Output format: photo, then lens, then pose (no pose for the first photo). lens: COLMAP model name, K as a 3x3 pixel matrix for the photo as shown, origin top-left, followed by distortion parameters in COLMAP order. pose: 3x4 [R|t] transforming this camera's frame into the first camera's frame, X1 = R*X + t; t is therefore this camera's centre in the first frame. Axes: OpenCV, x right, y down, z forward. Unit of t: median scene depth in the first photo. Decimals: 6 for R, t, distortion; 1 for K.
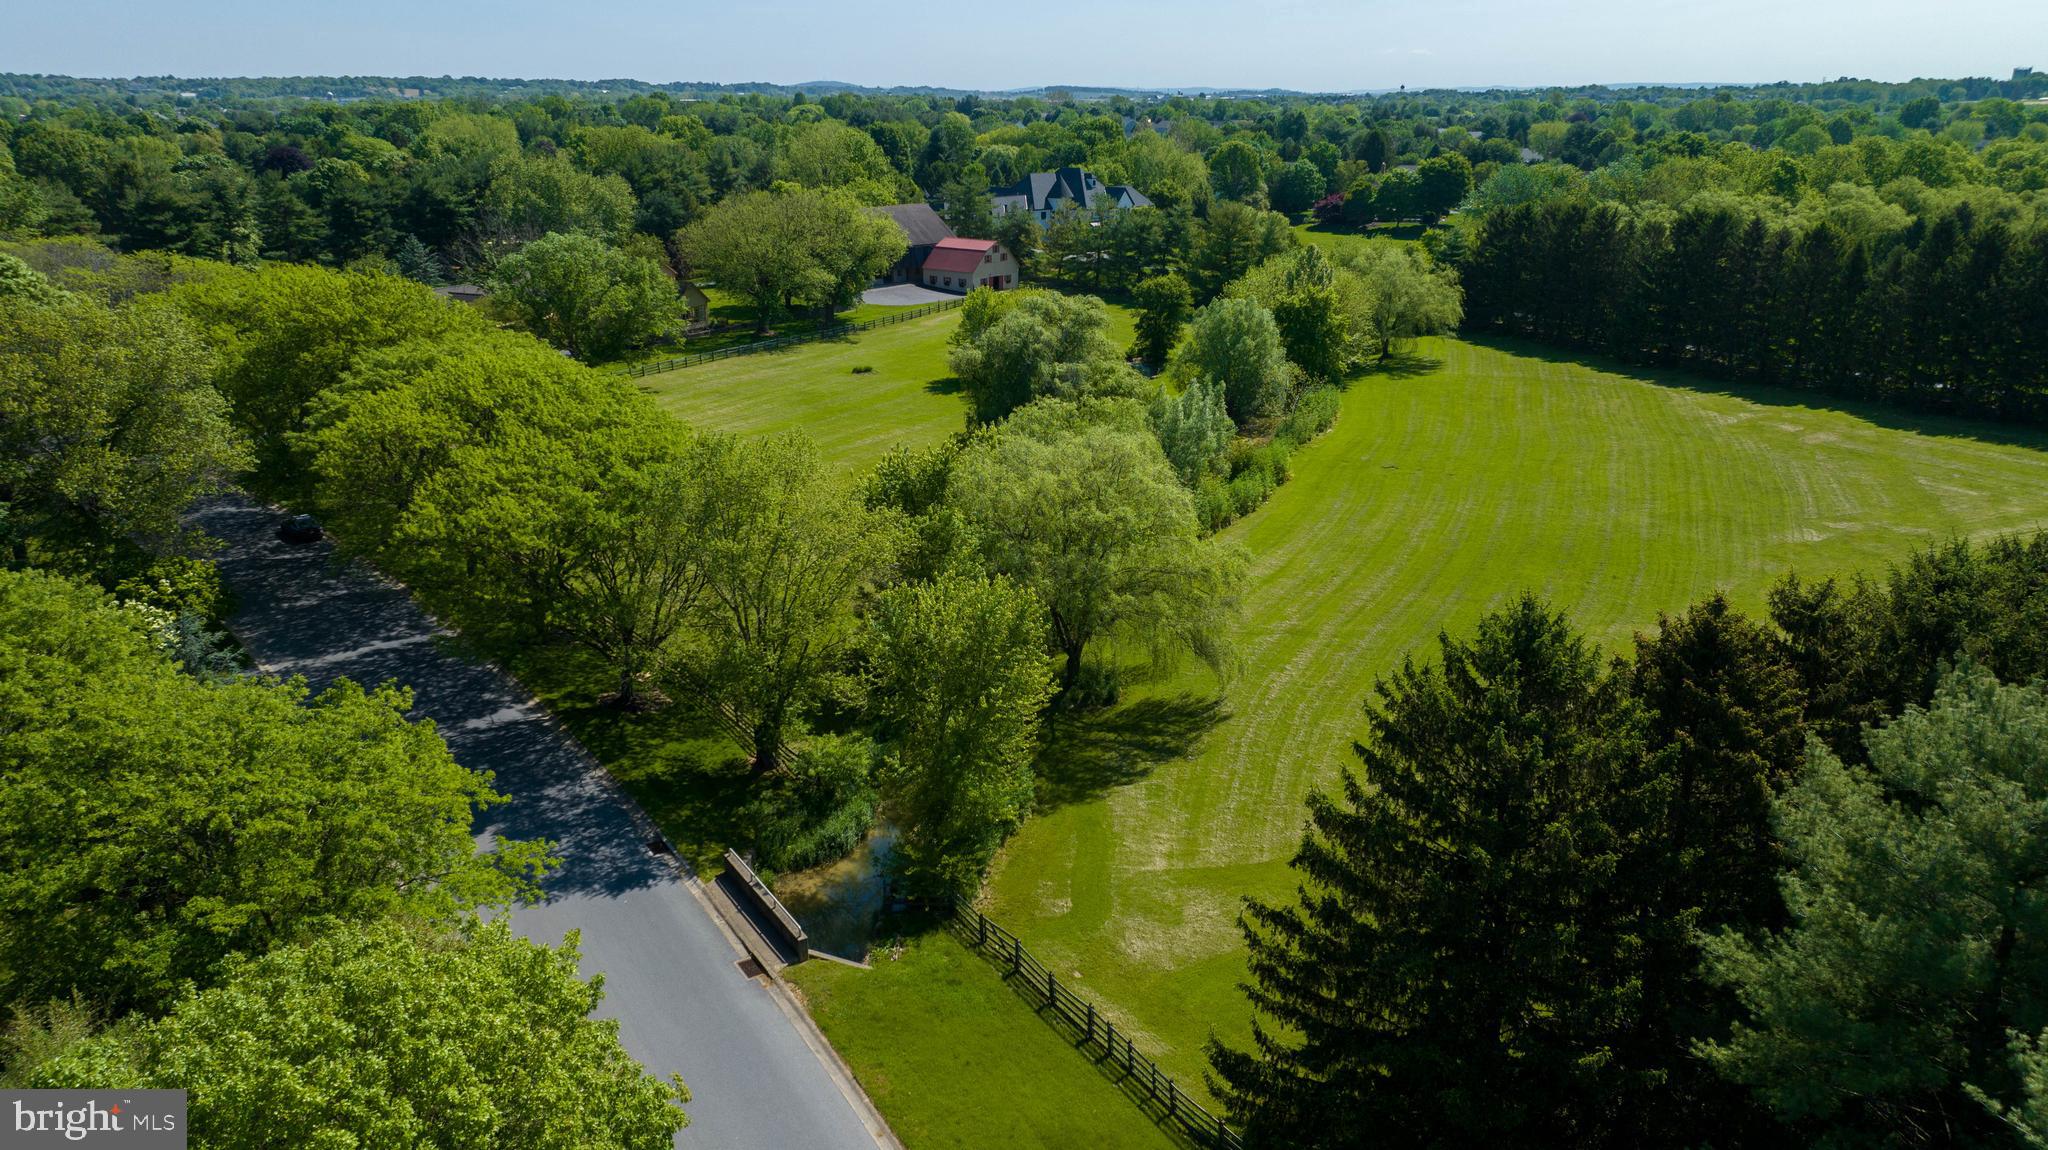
lens RADIAL K [[1432.9, 0, 1028.9], [0, 1432.9, 582.1], [0, 0, 1]] dist [-0.016910, 0.001164]
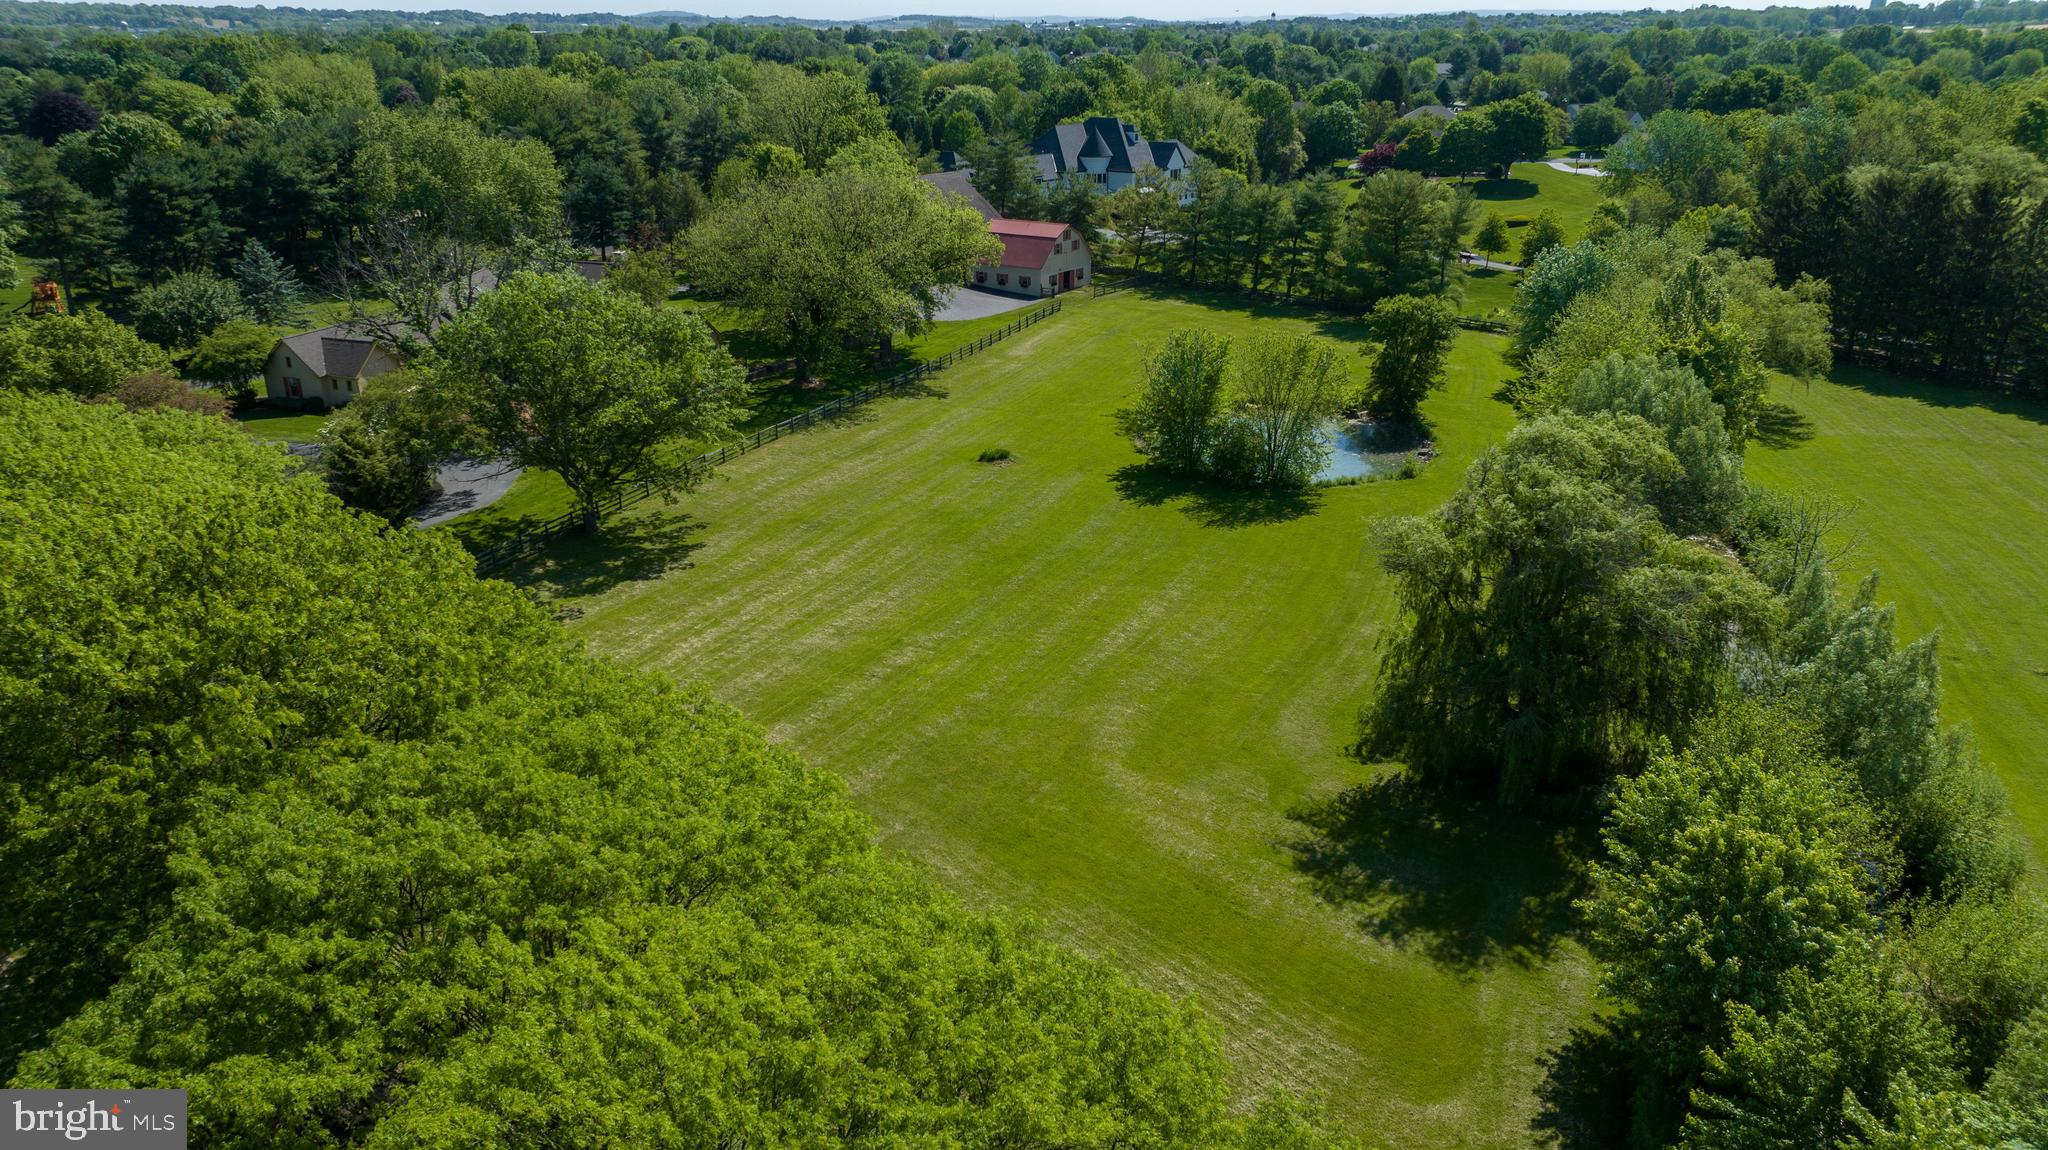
lens RADIAL K [[1427.1, 0, 1026.5], [0, 1427.1, 610.7], [0, 0, 1]] dist [-0.060177, 0.079338]
pose [[0.995337, -0.039721, 0.087895, -0.098273], [0.033976, 0.997246, 0.065917, -0.073225], [-0.090272, -0.062623, 0.993946, 0.213925]]
